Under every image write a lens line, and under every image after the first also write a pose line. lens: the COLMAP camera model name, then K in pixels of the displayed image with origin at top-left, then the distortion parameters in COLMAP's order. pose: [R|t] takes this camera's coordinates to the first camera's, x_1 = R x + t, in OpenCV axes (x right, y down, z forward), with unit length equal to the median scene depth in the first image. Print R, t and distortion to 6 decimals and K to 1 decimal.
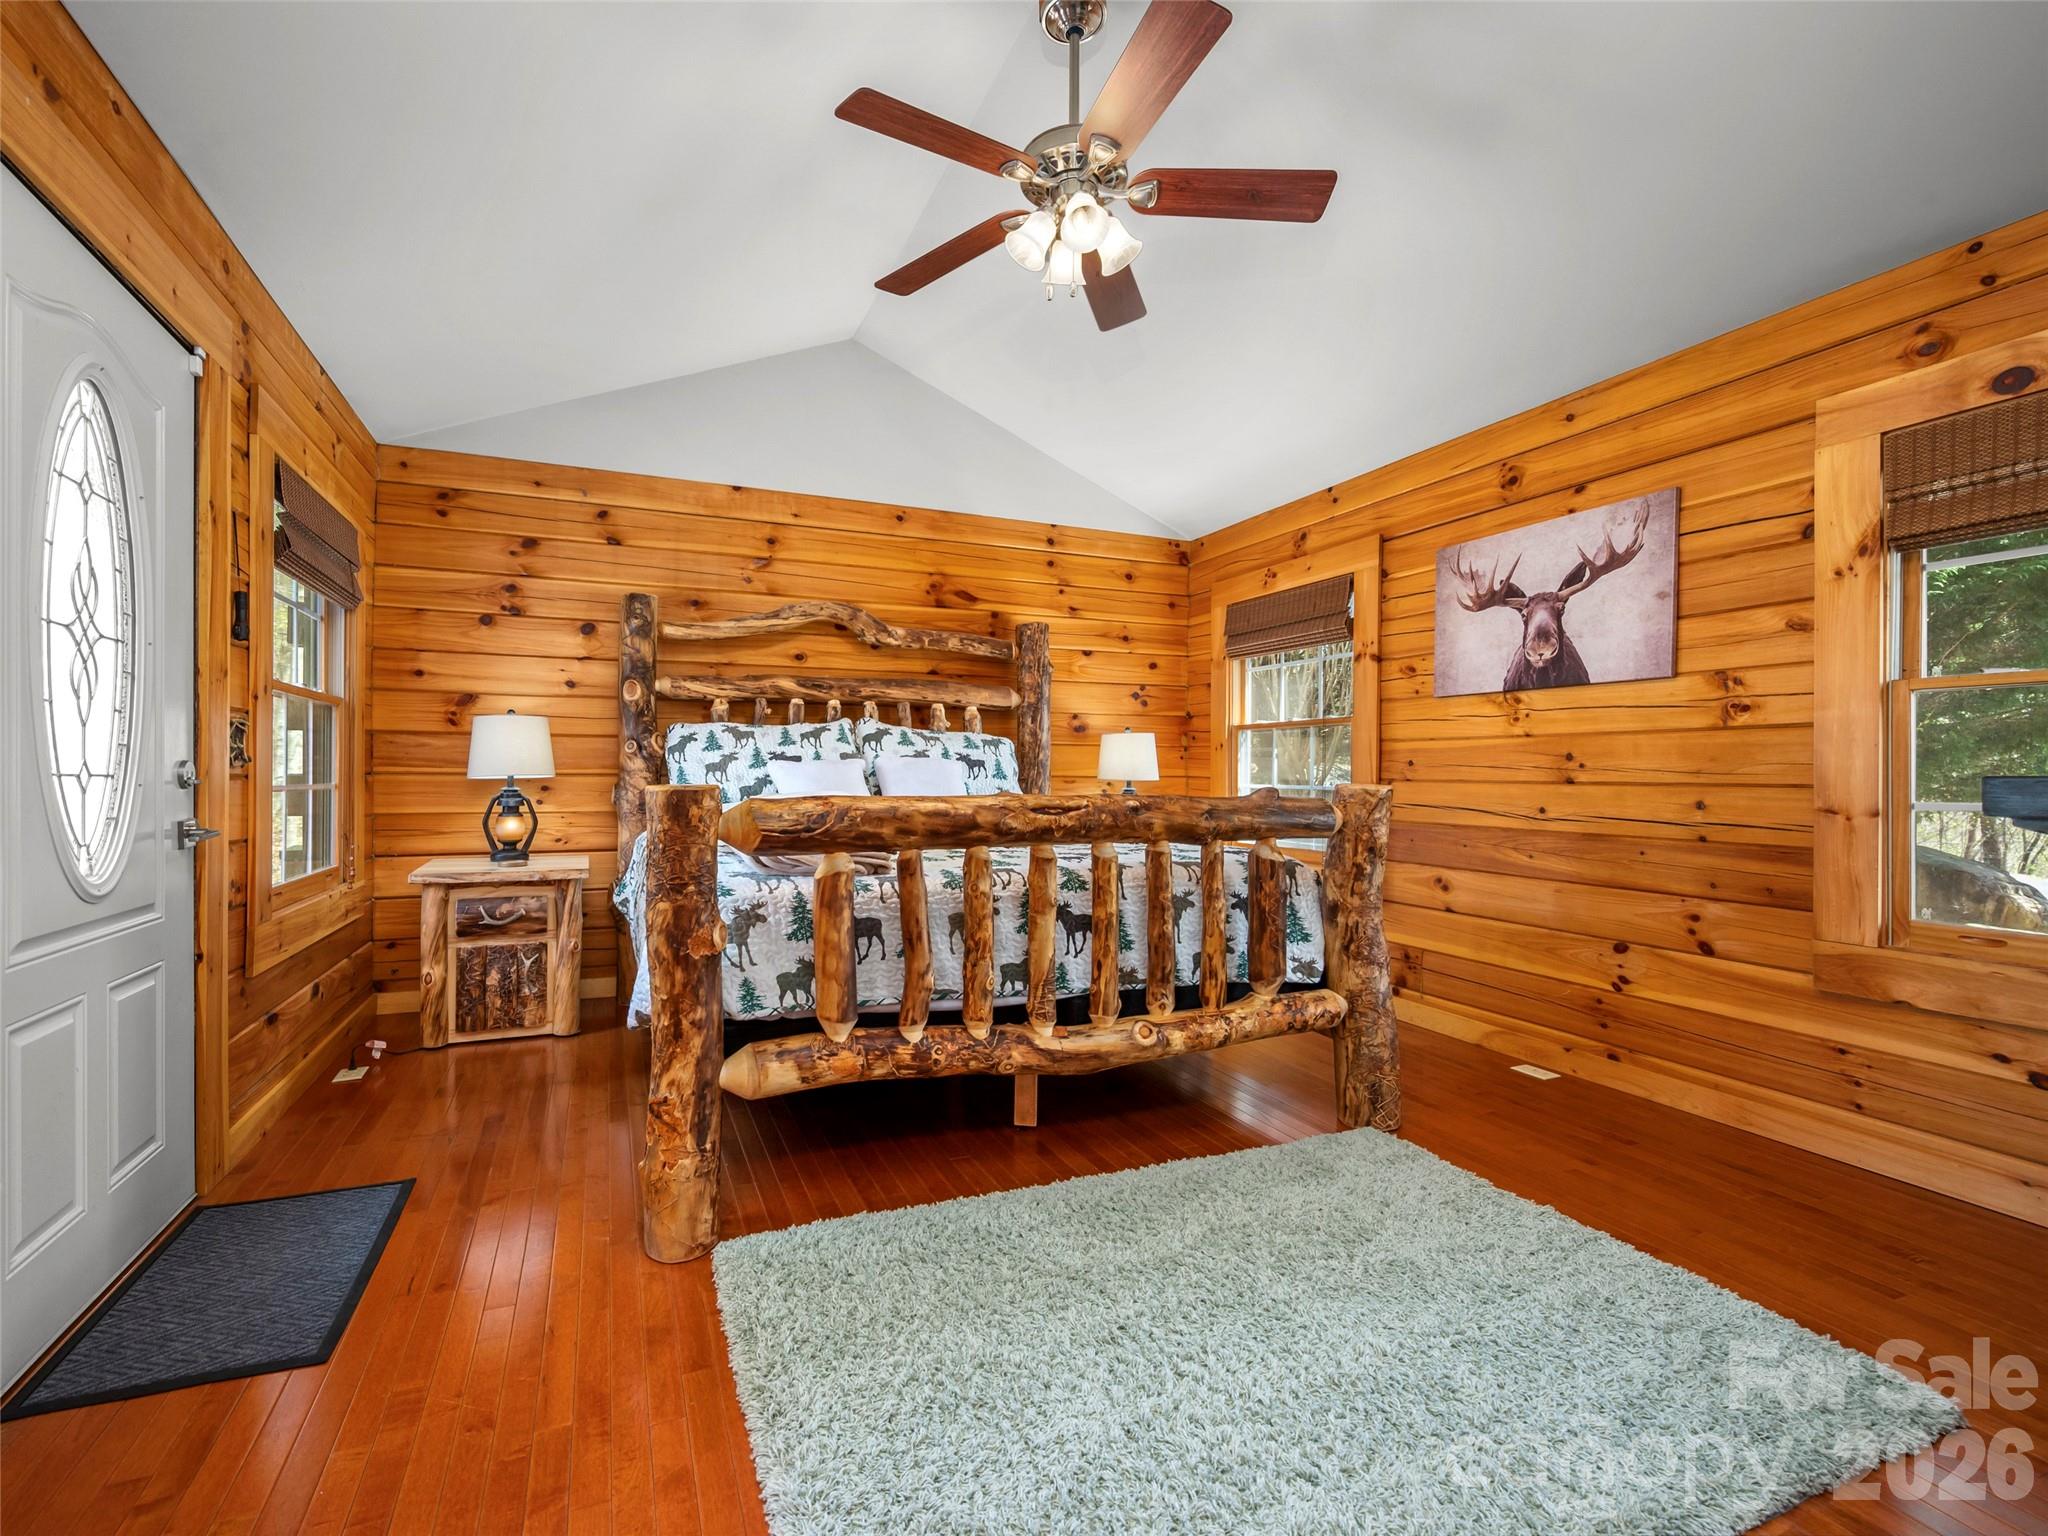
lens RADIAL K [[913.2, 0, 967.6], [0, 913.2, 768.8], [0, 0, 1]] dist [-0.001608, -0.000151]
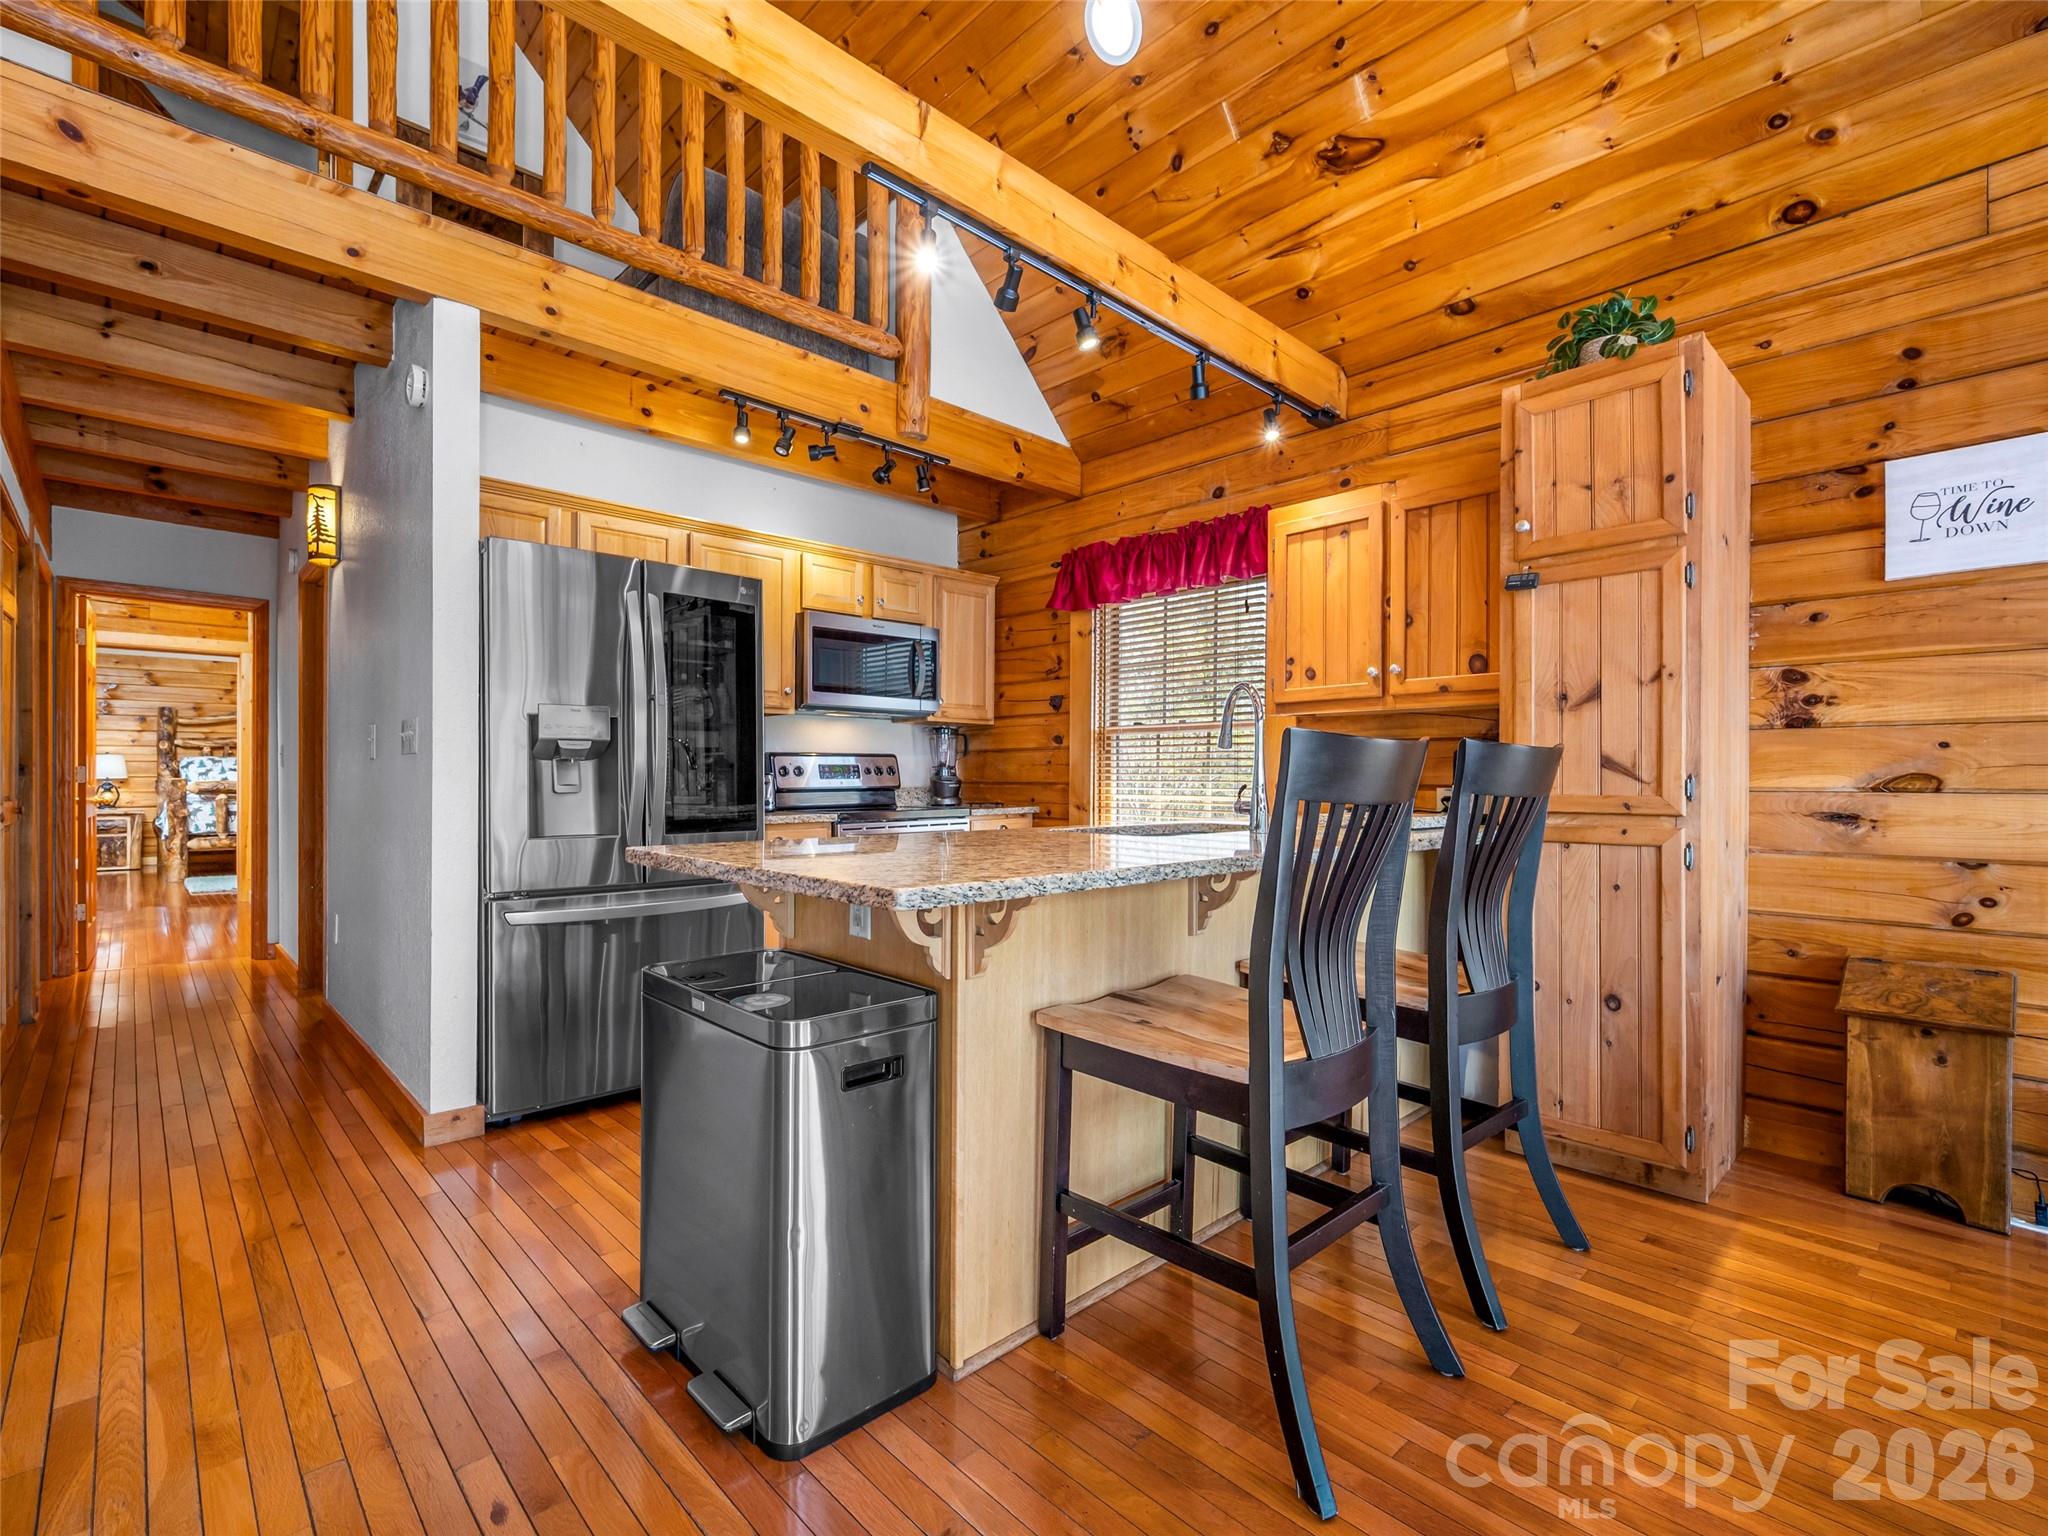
lens RADIAL K [[913.2, 0, 1013.6], [0, 913.2, 789.2], [0, 0, 1]] dist [-0.001608, -0.000151]
pose [[0.926575, -0.008939, 0.376004, 0.954427], [0.002414, 0.999838, 0.017820, 0.001254], [-0.376102, -0.015604, 0.926447, -2.462679]]
